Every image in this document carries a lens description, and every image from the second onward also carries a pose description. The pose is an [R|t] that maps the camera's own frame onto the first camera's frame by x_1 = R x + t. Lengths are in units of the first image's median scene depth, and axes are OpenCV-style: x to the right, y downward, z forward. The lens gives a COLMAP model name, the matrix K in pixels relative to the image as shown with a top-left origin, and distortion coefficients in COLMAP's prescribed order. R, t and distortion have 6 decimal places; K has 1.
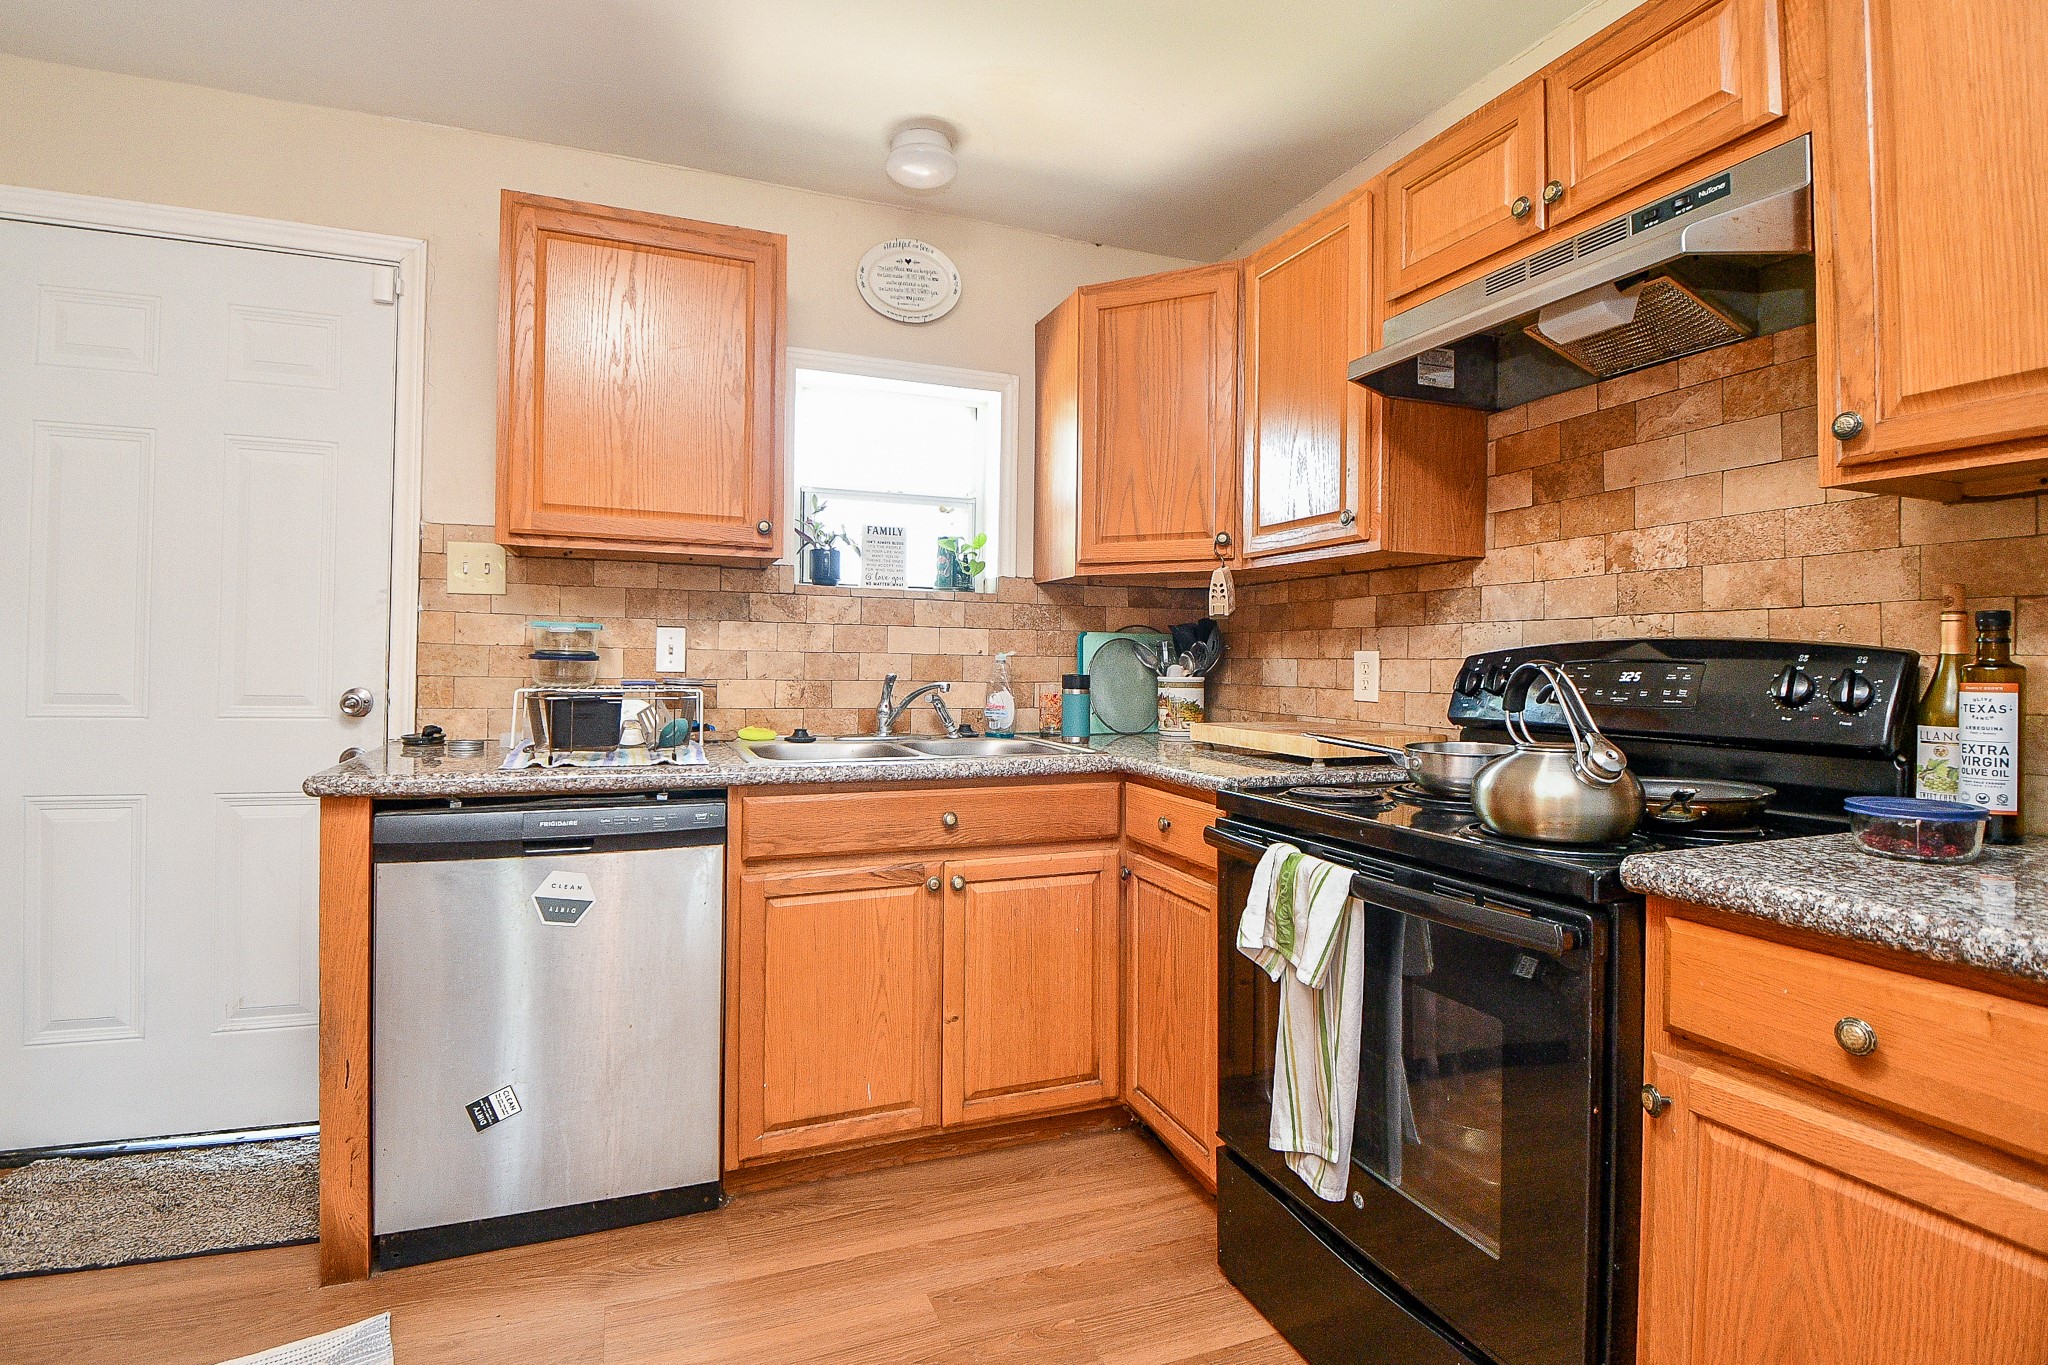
lens RADIAL K [[949.8, 0, 989.8], [0, 949.8, 661.5], [0, 0, 1]] dist [0.028230, -0.033451]
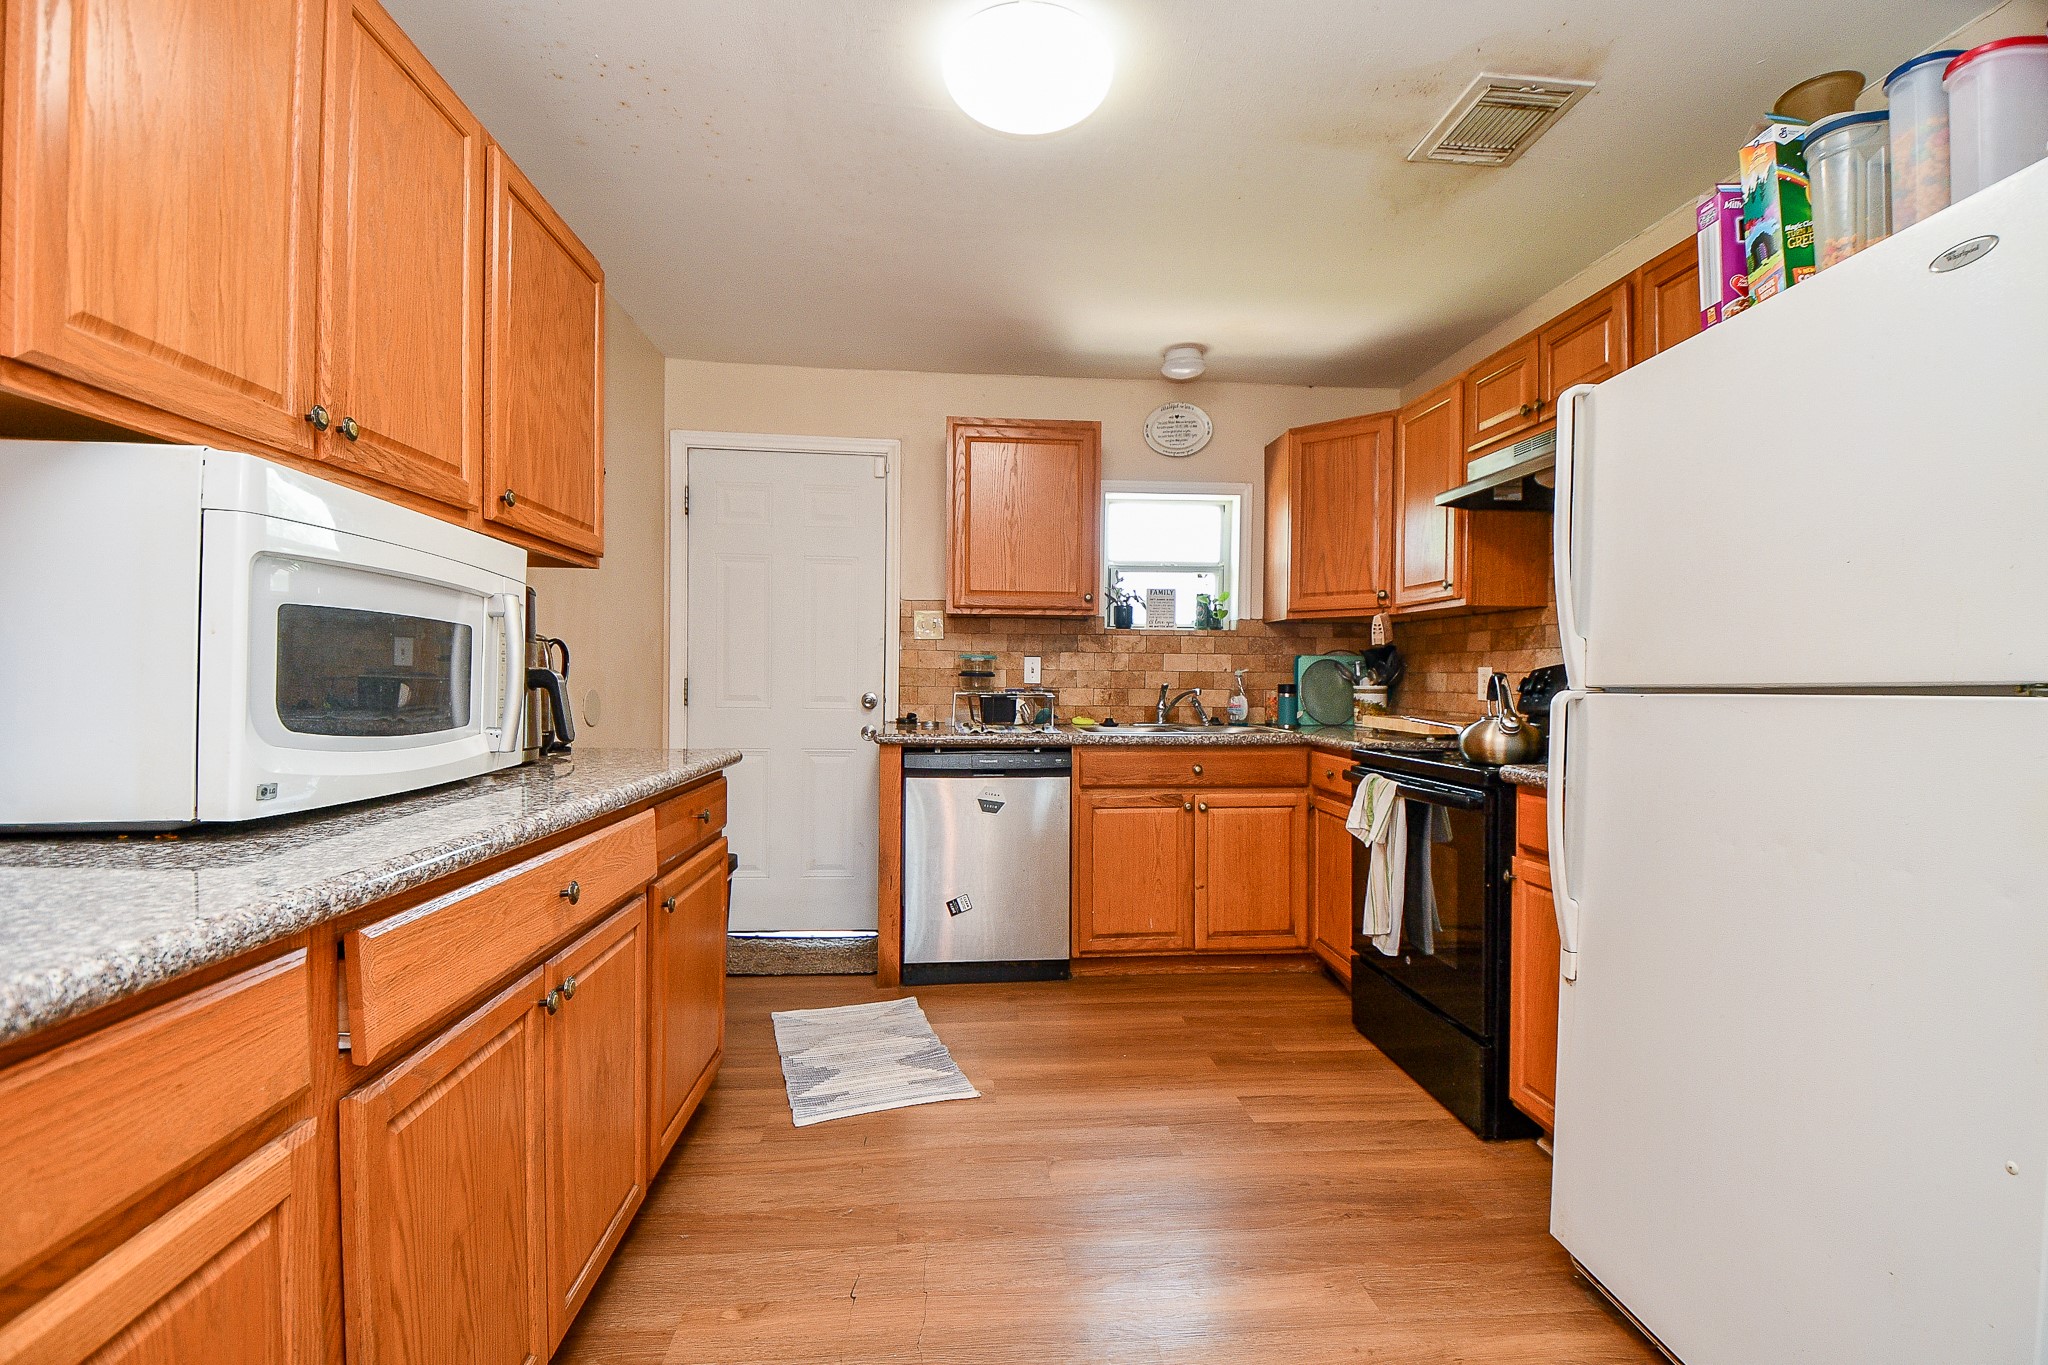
lens RADIAL K [[929.8, 0, 1035.9], [0, 929.8, 694.2], [0, 0, 1]] dist [0.049453, -0.045722]
pose [[0.965842, -0.001462, -0.259126, 0.101164], [0.005970, 0.999844, 0.016608, 0.003080], [0.259062, -0.017587, 0.965701, -0.625479]]
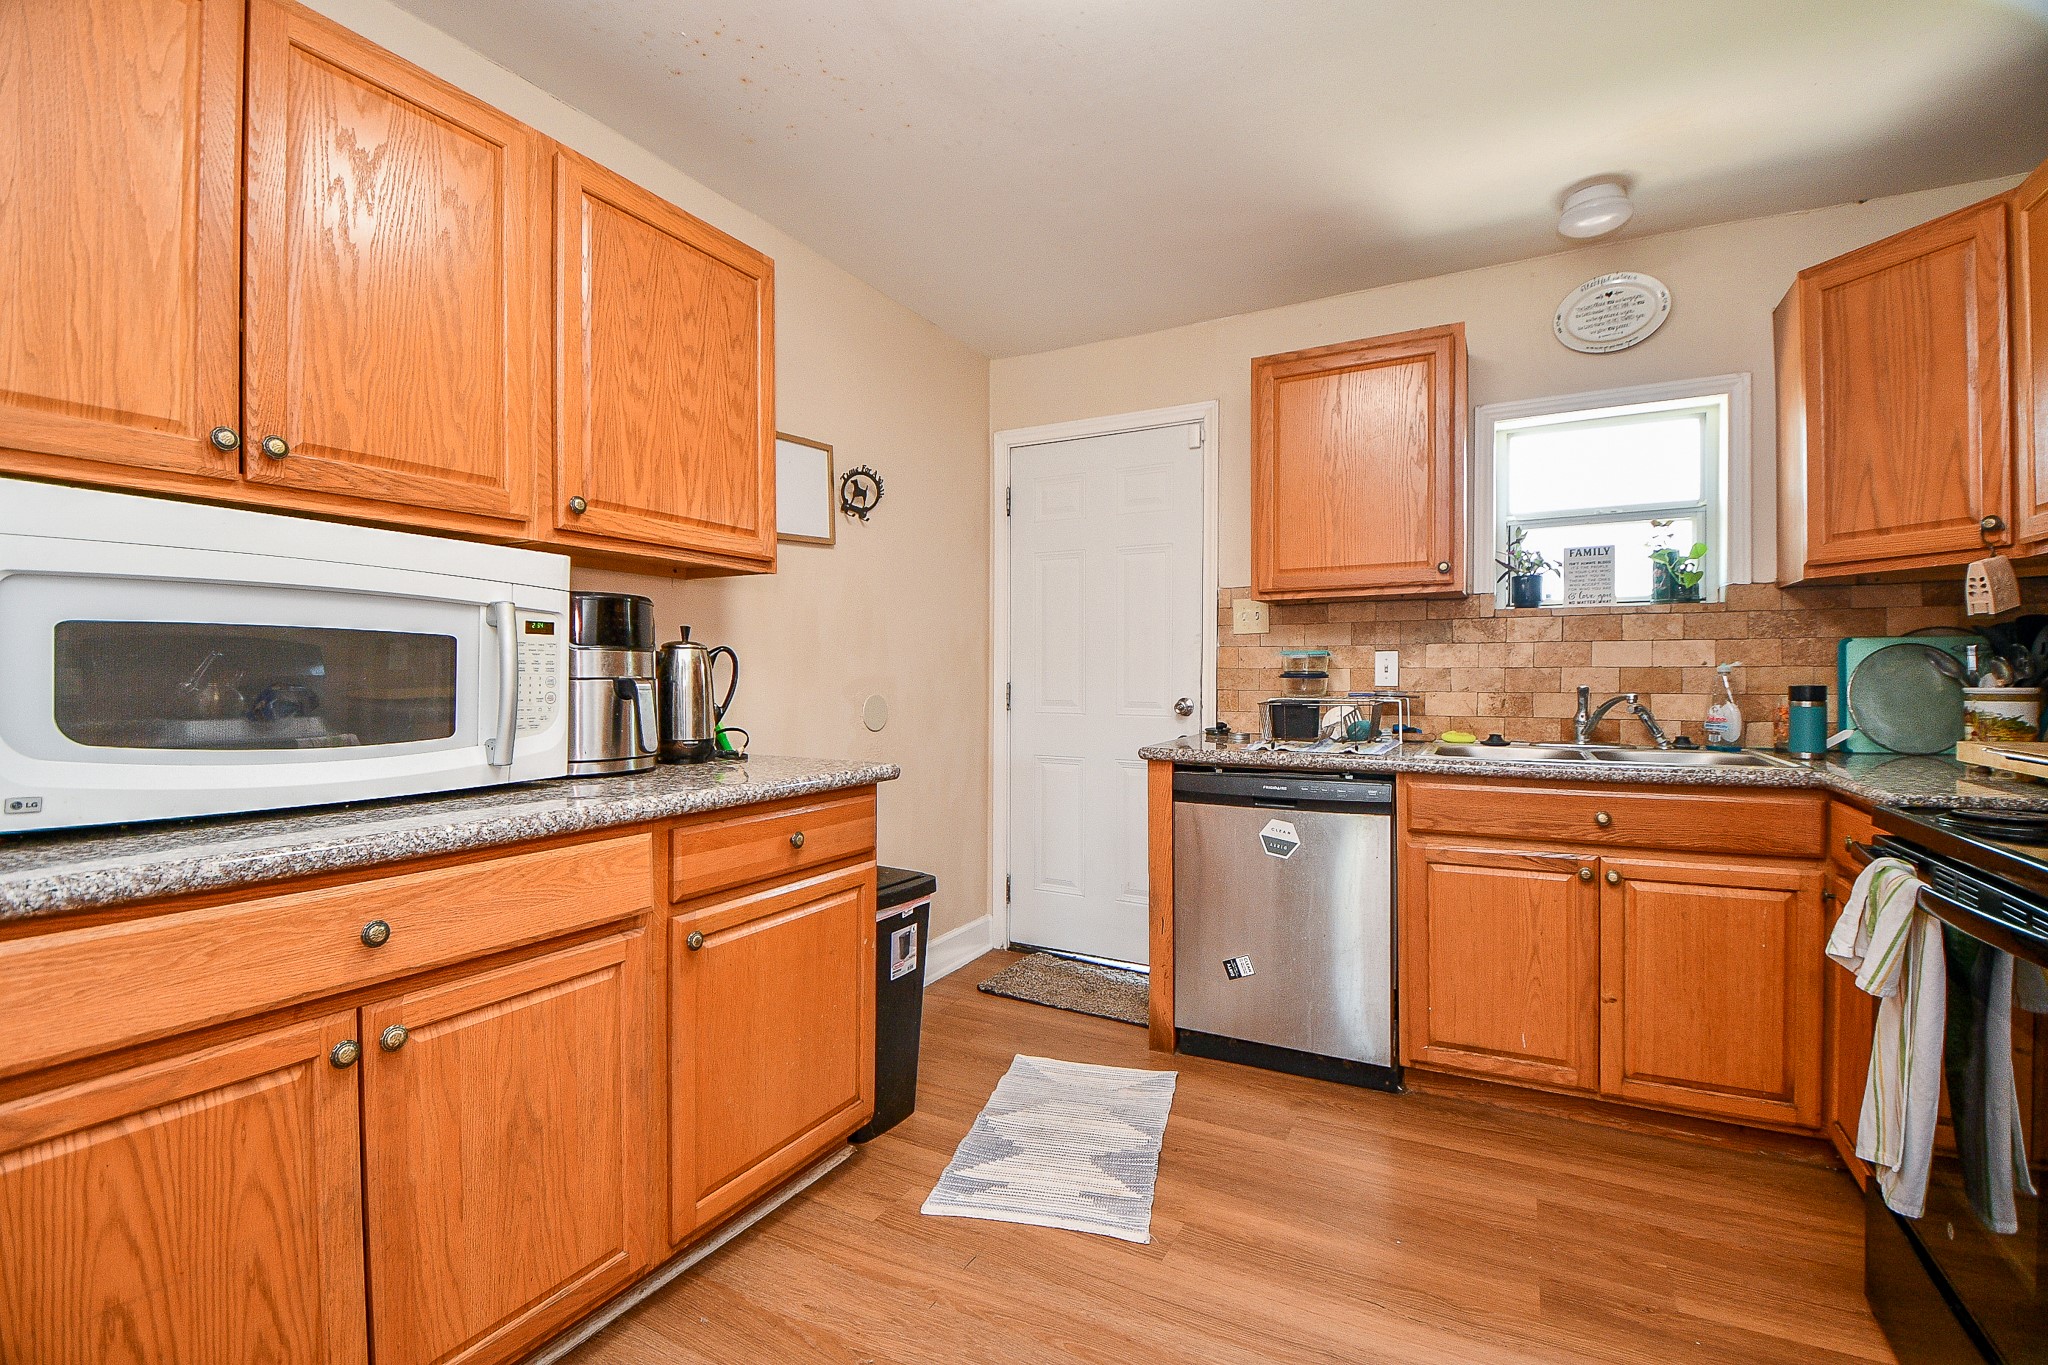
lens RADIAL K [[910.8, 0, 1027.4], [0, 910.8, 686.9], [0, 0, 1]] dist [0.019083, -0.028293]
pose [[0.660469, -0.006905, -0.750822, 0.289171], [0.013654, 0.999903, 0.002816, 0.002463], [0.750729, -0.012112, 0.660499, -0.181005]]
